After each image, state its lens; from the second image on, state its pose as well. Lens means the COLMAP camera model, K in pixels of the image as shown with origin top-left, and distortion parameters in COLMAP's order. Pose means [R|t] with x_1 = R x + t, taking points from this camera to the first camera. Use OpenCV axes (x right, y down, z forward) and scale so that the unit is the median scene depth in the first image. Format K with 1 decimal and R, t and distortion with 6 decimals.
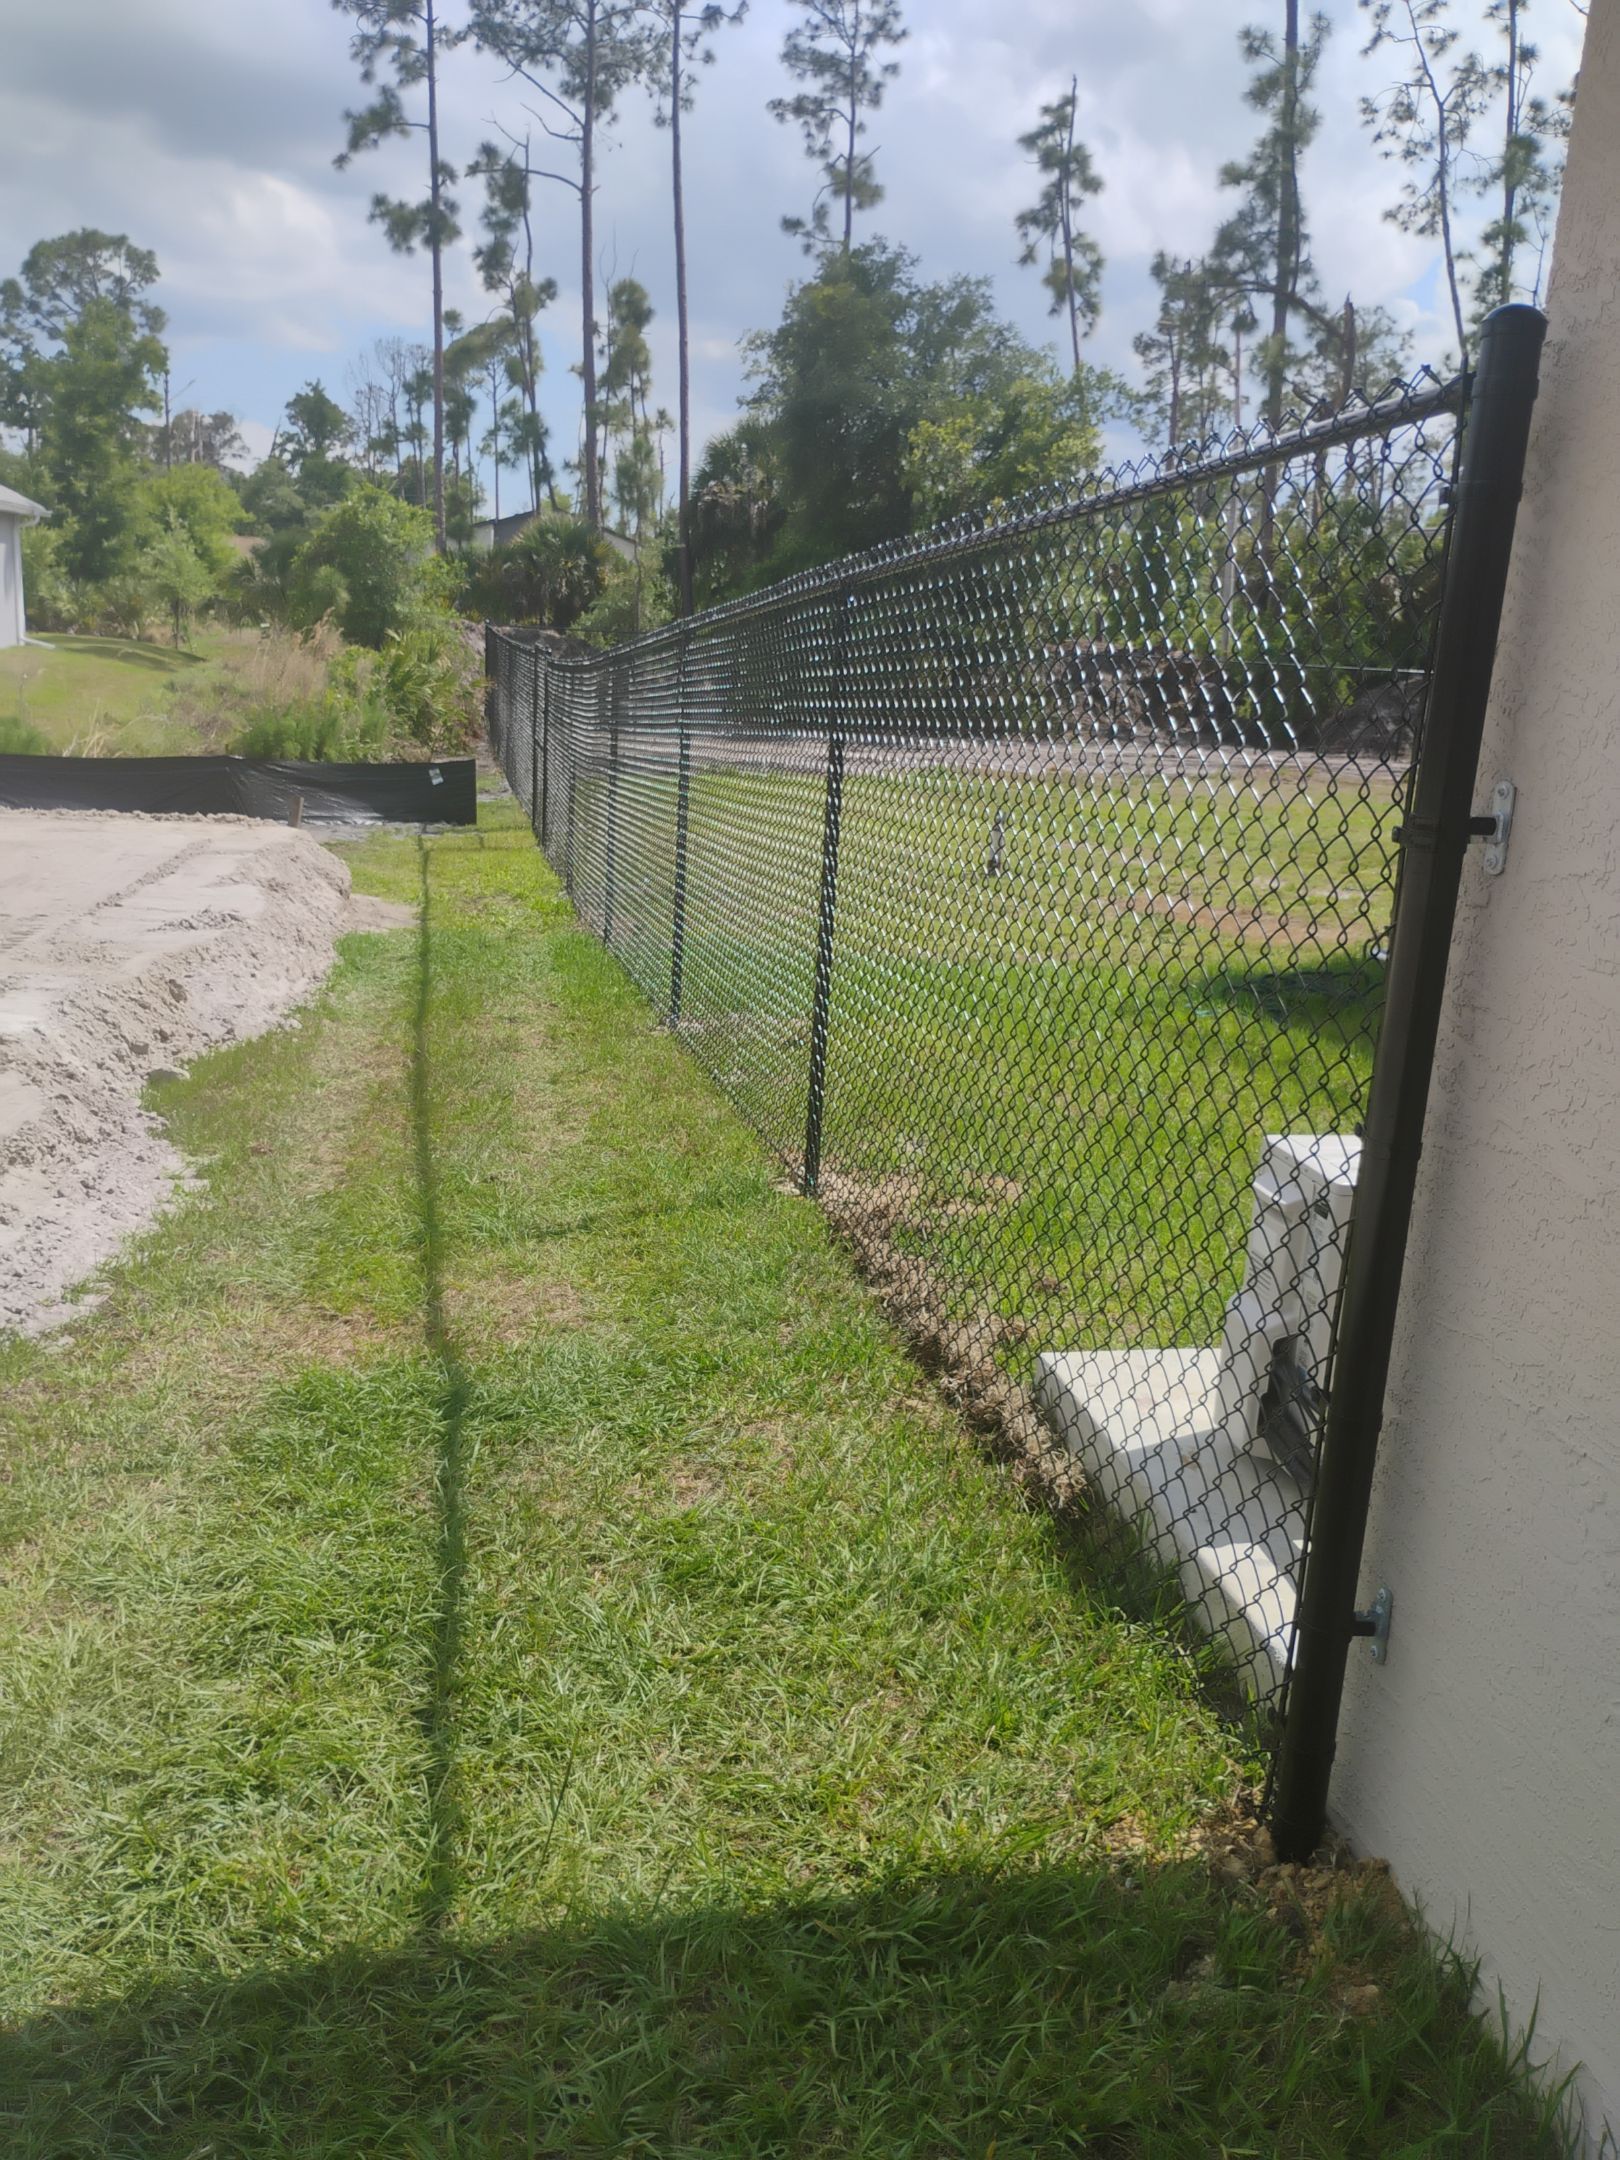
lens RADIAL K [[1792.8, 0, 814.8], [0, 1792.8, 1209.5], [0, 0, 1]] dist [-0.025451, -0.005907]
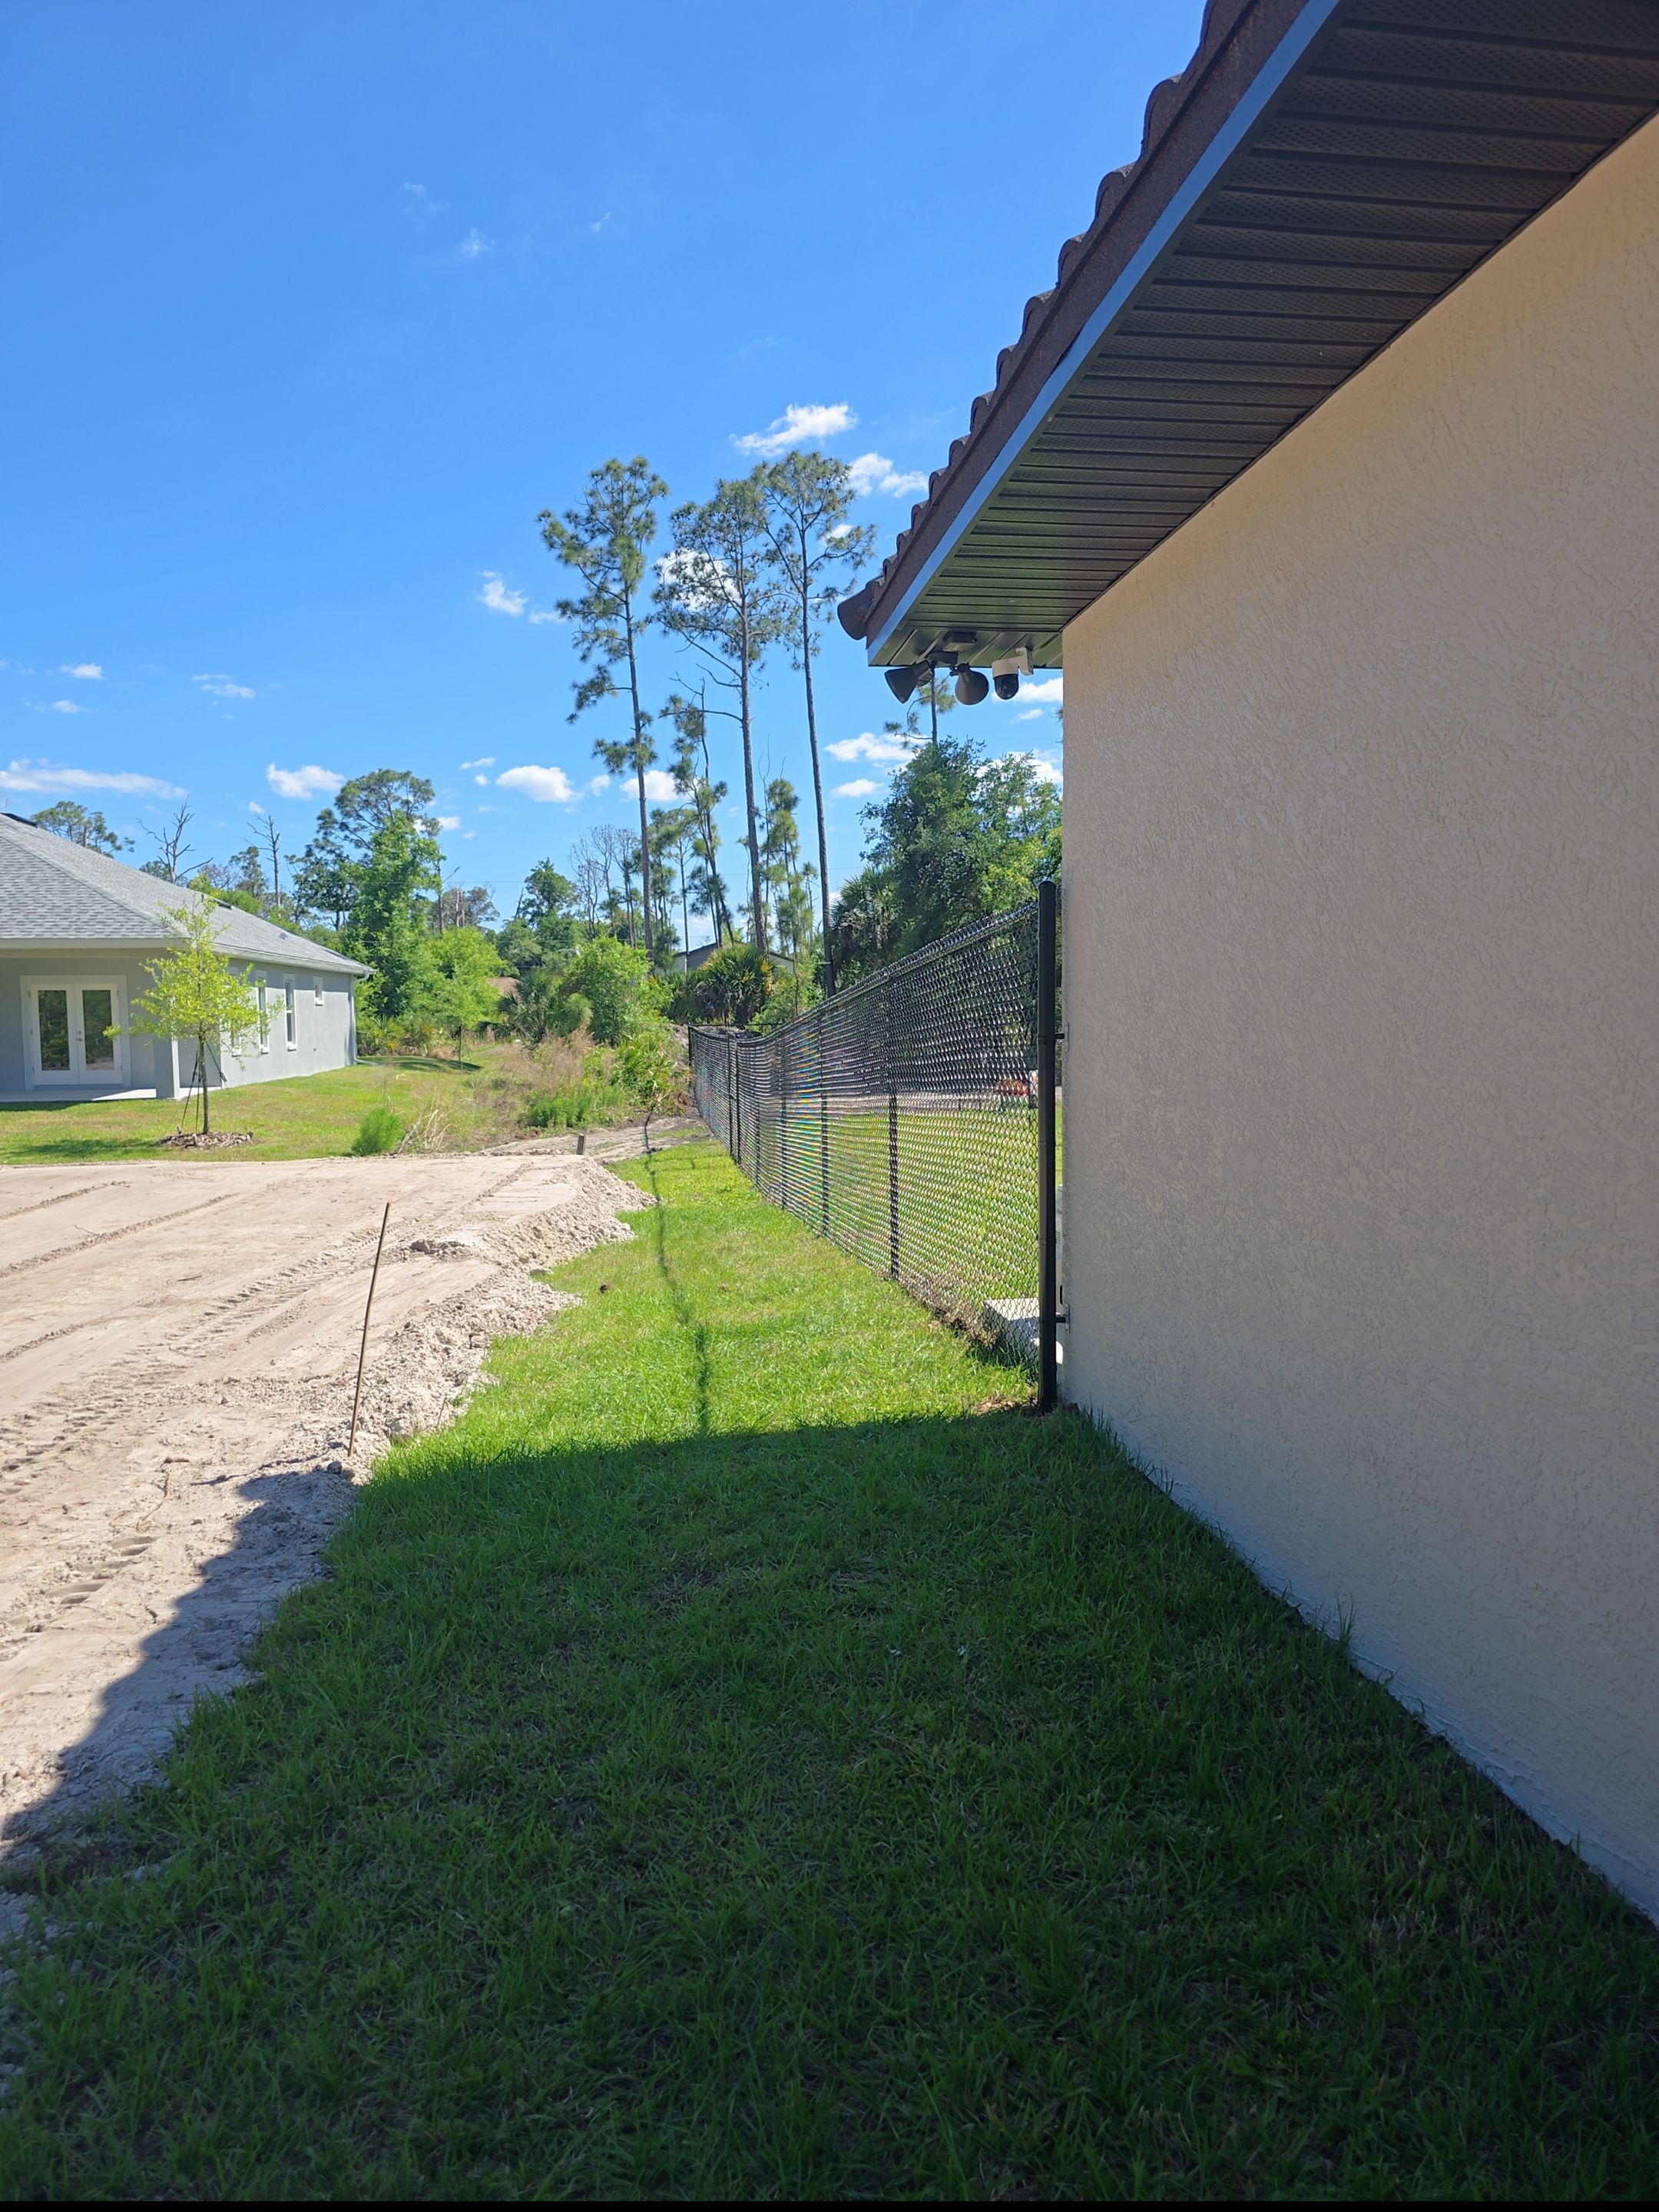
lens RADIAL K [[1485.2, 0, 840.9], [0, 1485.2, 1115.1], [0, 0, 1]] dist [0.093822, -0.095633]
pose [[0.994703, -0.074502, -0.070818, 0.005481], [0.054892, 0.967503, -0.246831, 0.017143], [0.086906, 0.241636, 0.966468, -0.048605]]
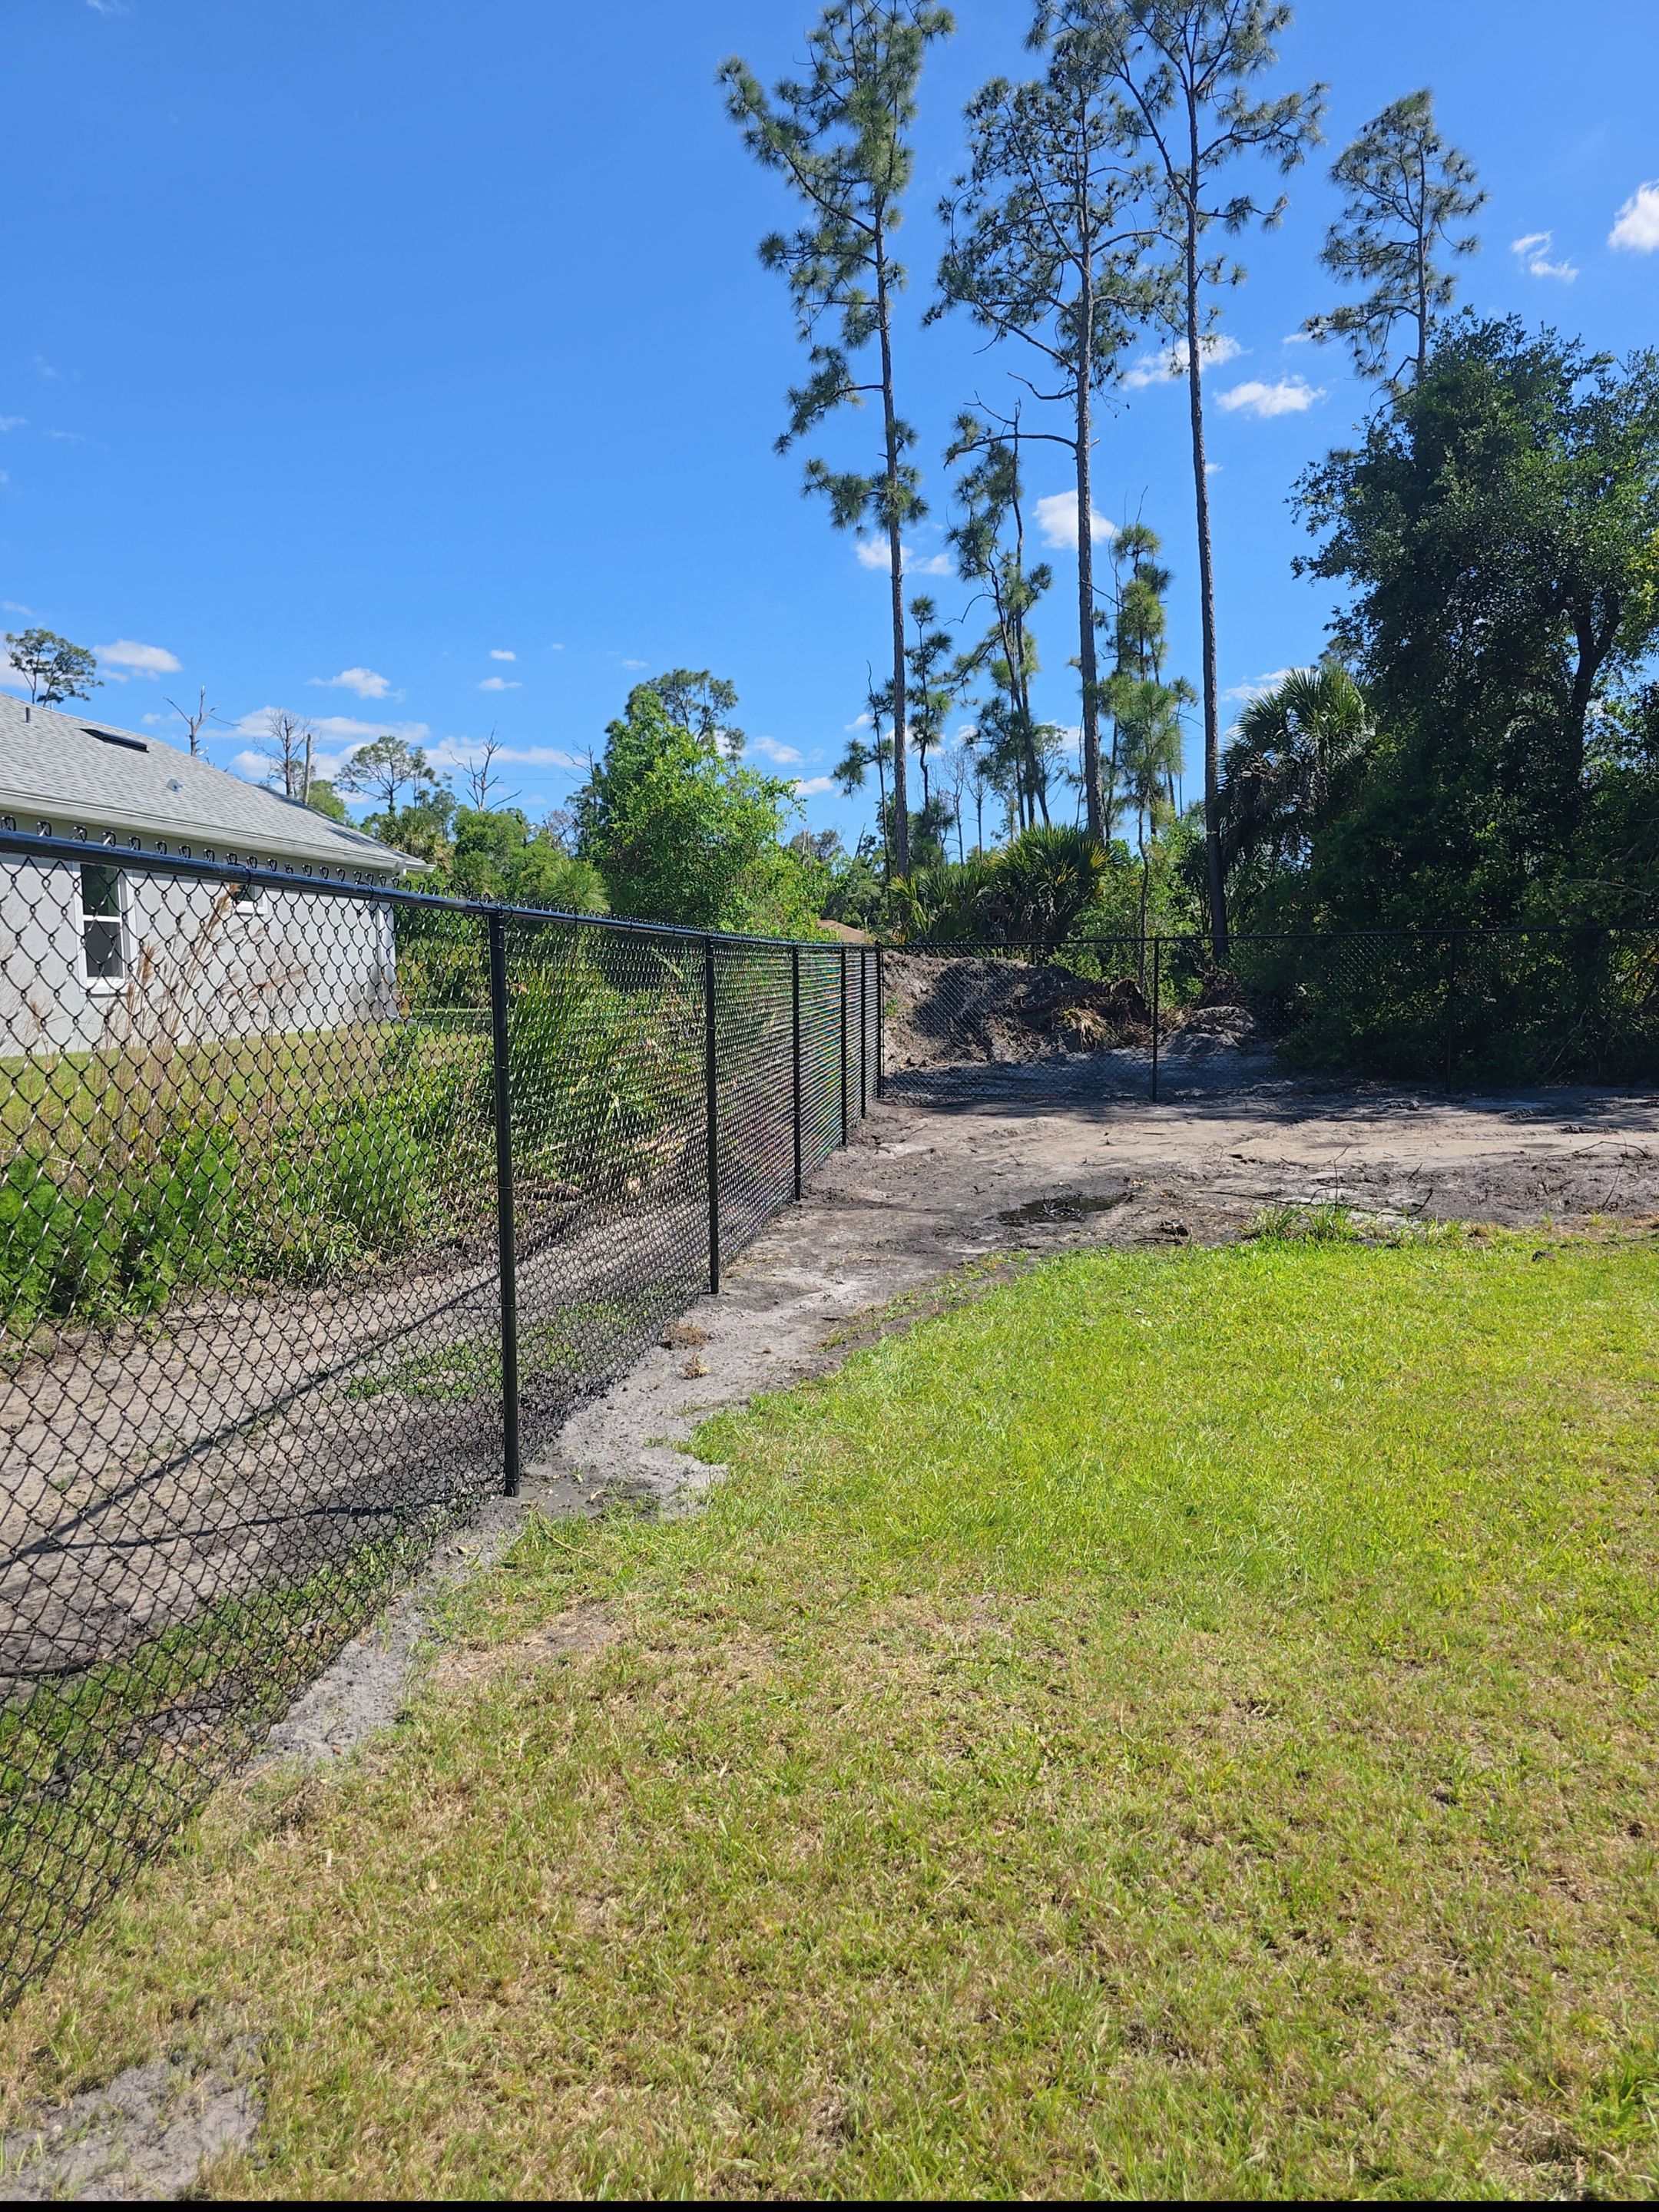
lens RADIAL K [[1485.2, 0, 840.9], [0, 1485.2, 1115.1], [0, 0, 1]] dist [0.093822, -0.095633]
pose [[0.947351, -0.045830, -0.316900, -0.026612], [-0.026941, 0.974785, -0.221512, -0.112396], [0.319061, 0.218387, 0.922229, 0.380224]]
